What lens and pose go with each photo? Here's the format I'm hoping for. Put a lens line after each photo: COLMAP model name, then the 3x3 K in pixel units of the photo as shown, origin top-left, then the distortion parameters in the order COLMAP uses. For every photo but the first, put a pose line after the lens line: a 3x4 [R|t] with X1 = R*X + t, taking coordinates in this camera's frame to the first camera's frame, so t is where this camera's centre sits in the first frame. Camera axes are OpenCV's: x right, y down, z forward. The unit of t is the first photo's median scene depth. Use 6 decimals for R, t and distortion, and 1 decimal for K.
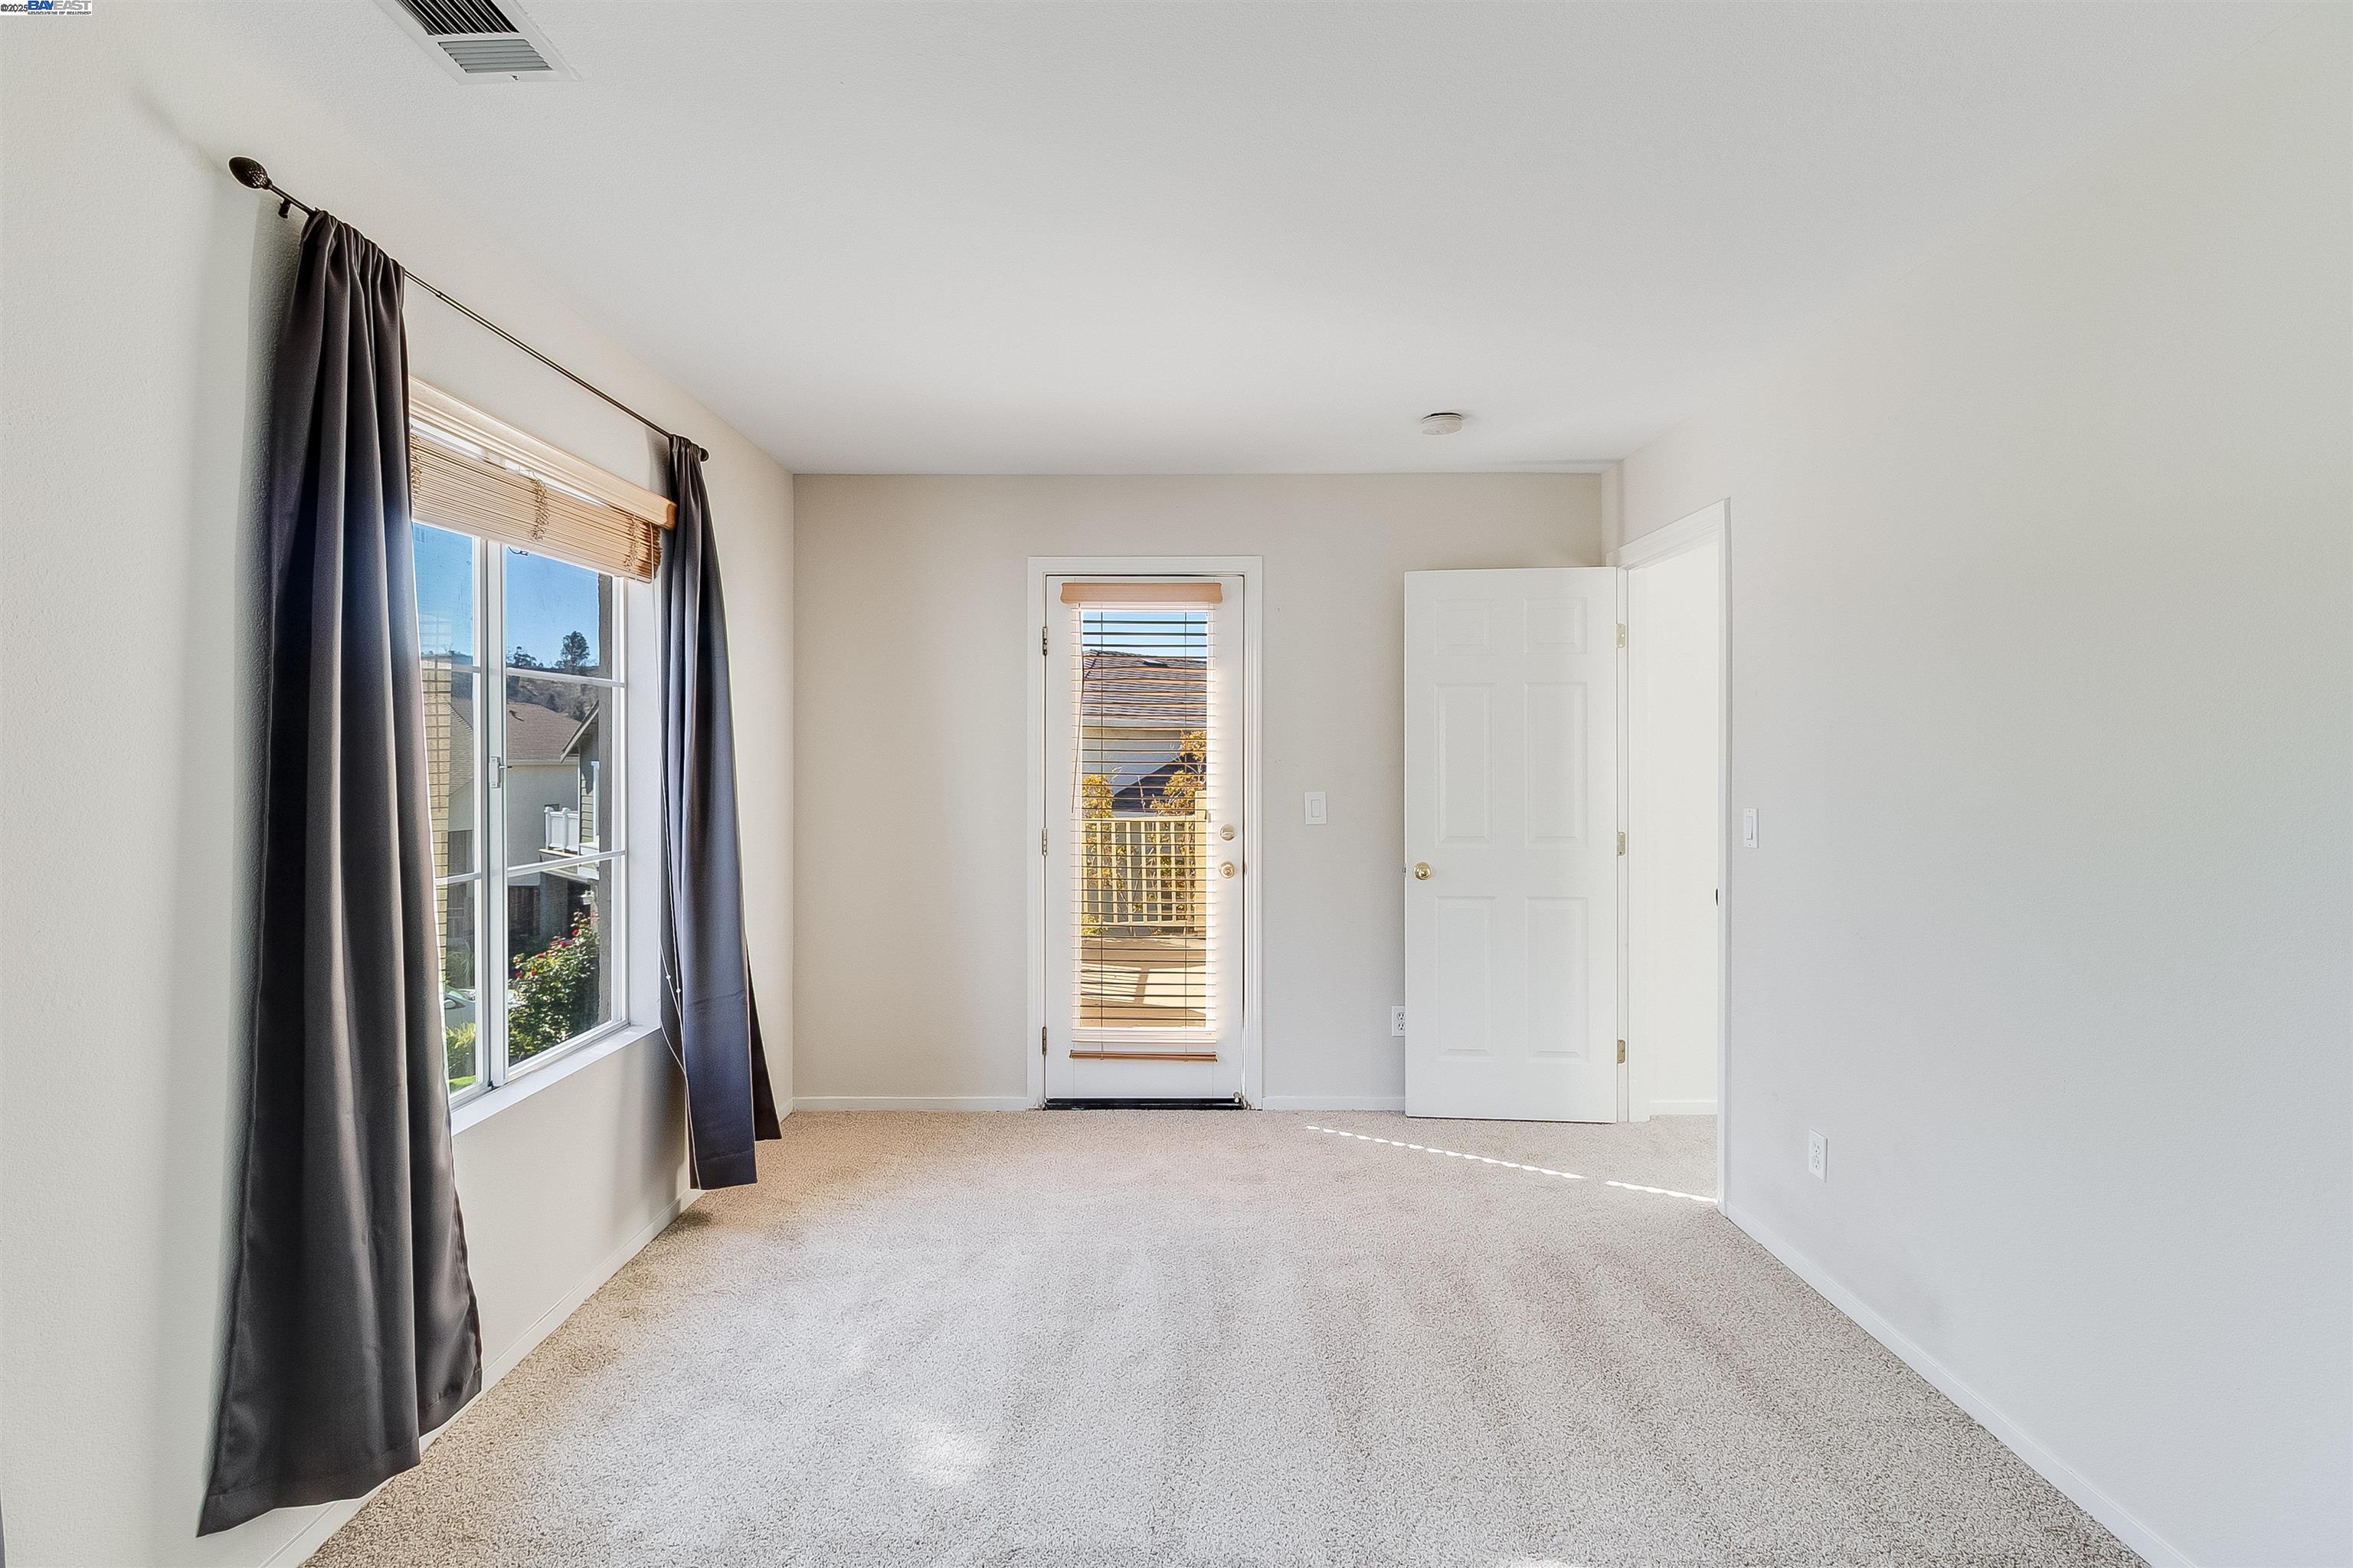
lens RADIAL K [[1096.7, 0, 1186.3], [0, 1096.7, 776.9], [0, 0, 1]] dist [0.000141, -0.000160]
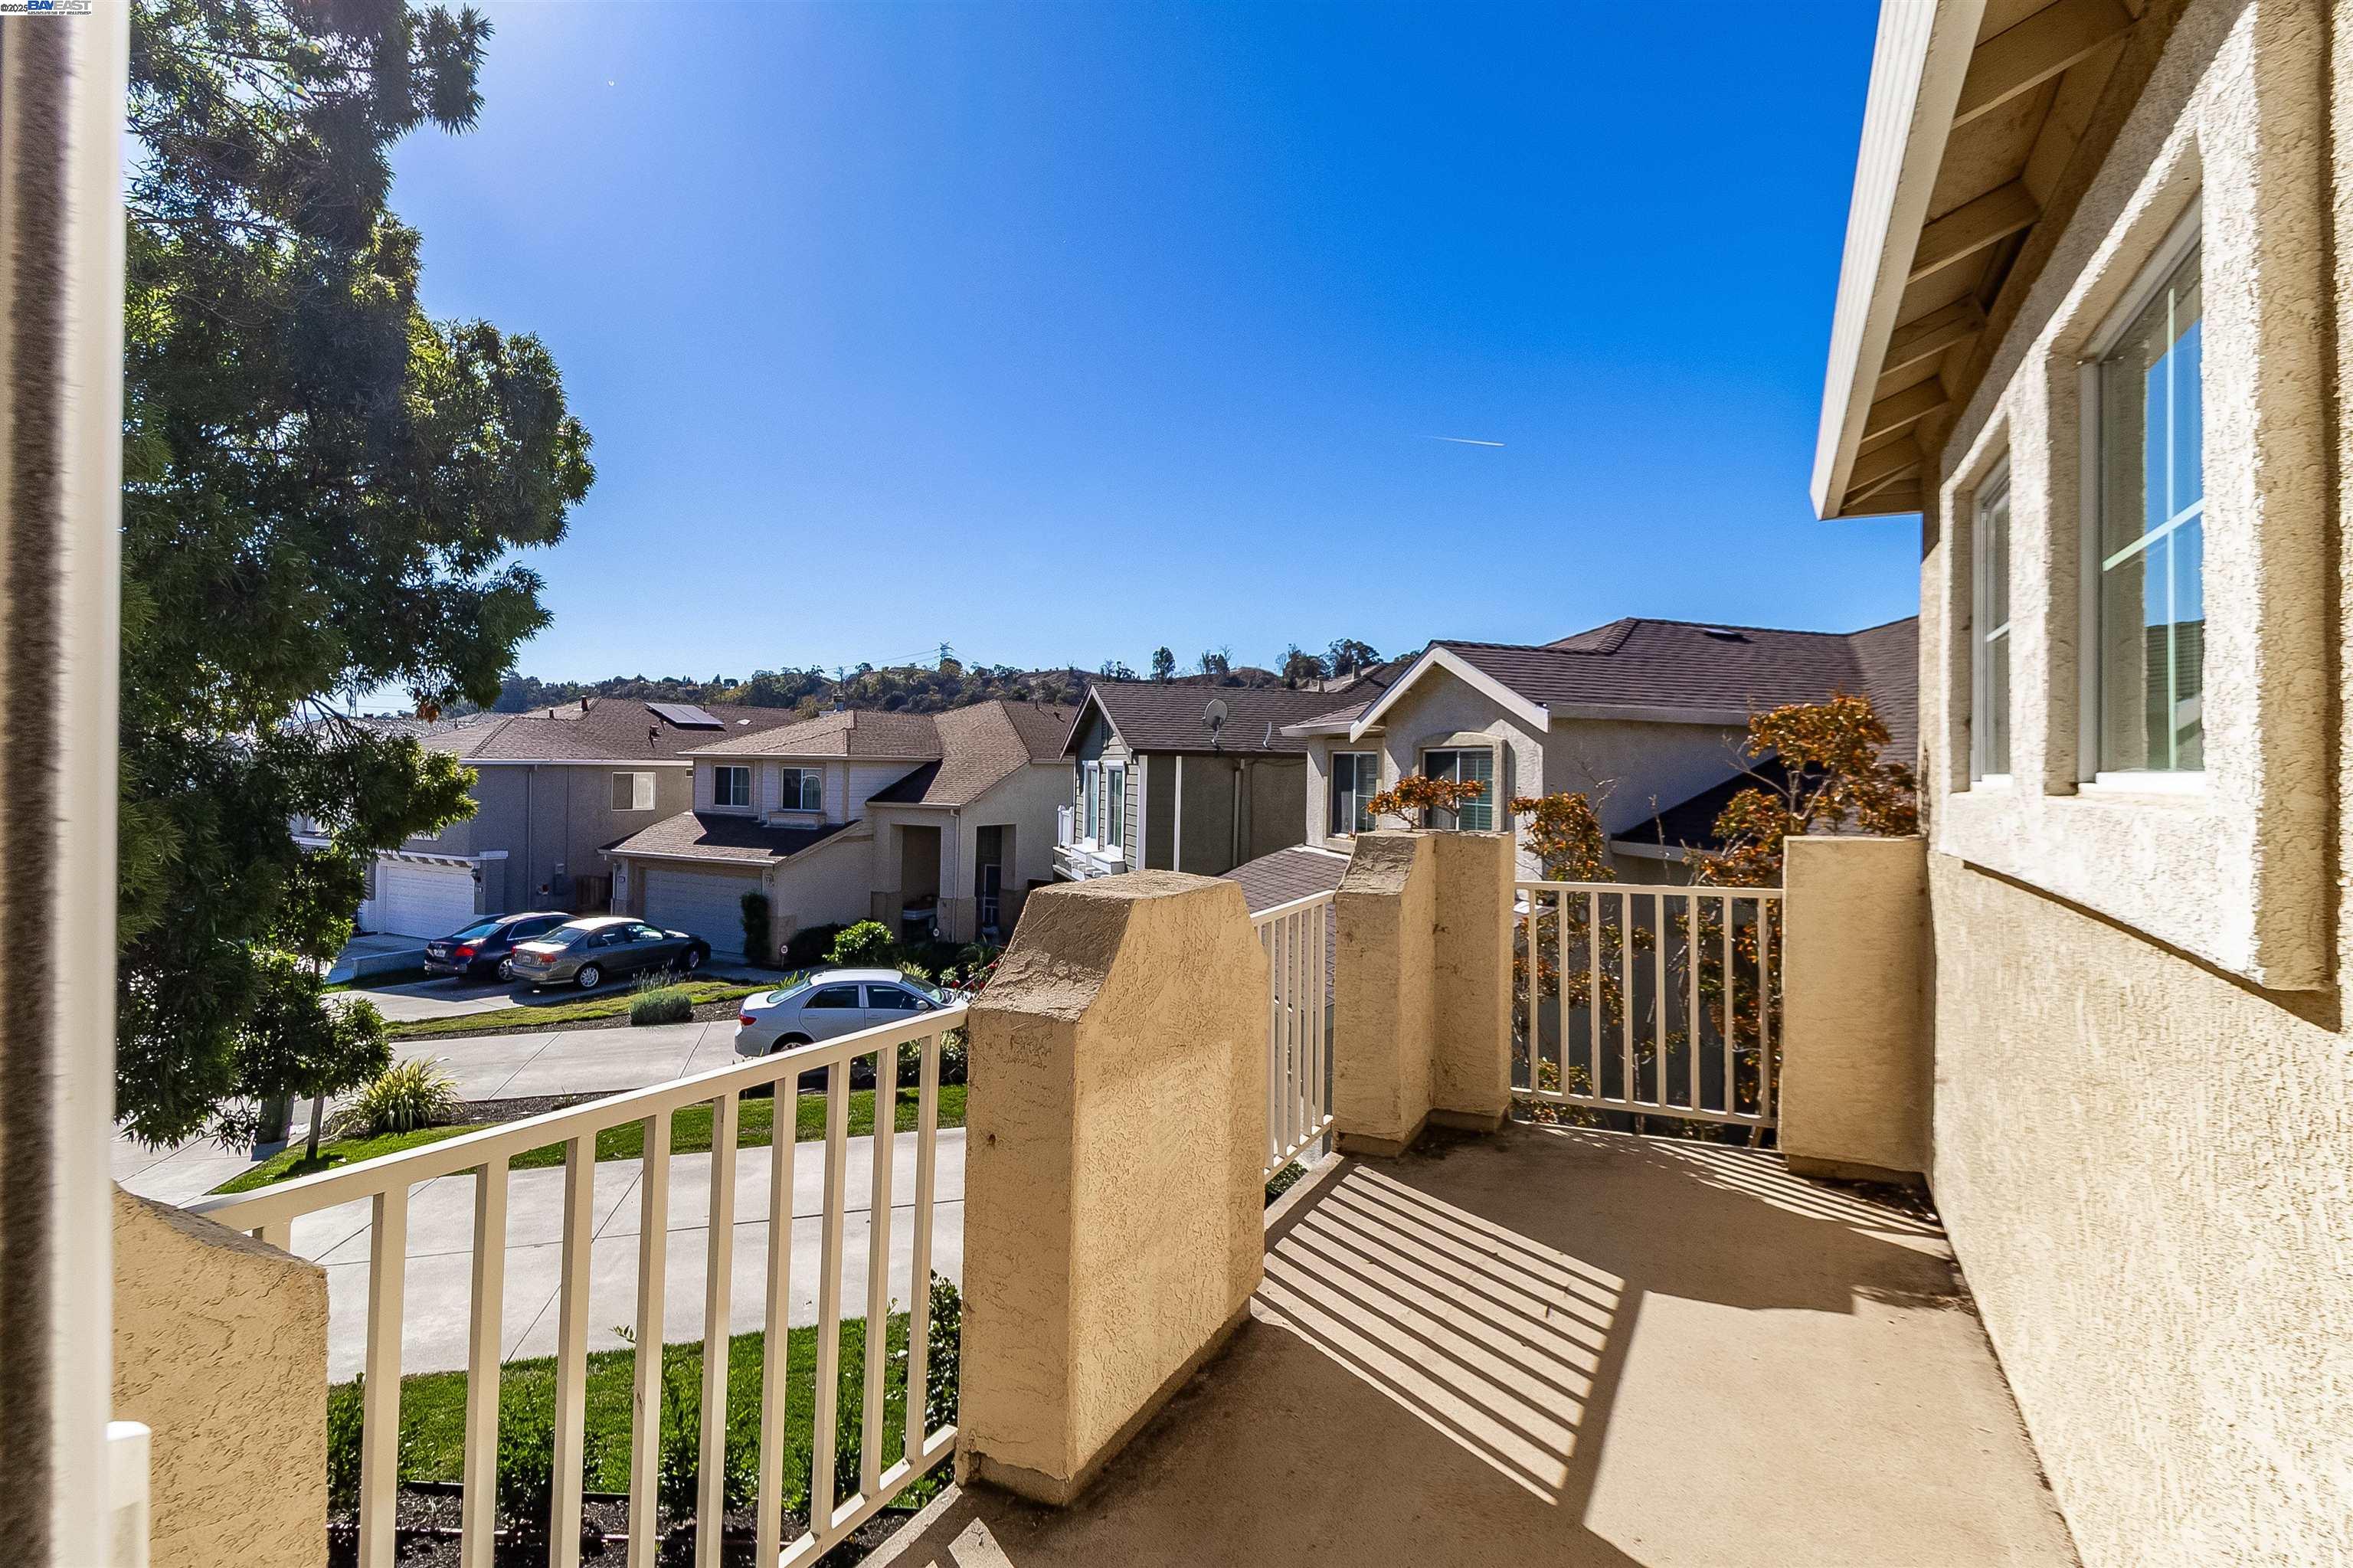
lens RADIAL K [[1096.7, 0, 1186.3], [0, 1096.7, 776.9], [0, 0, 1]] dist [0.000141, -0.000160]
pose [[0.882623, 0.017162, -0.469767, 0.002445], [-0.018685, 0.999824, 0.001419, -0.007605], [0.469709, 0.007525, 0.882789, 0.420977]]
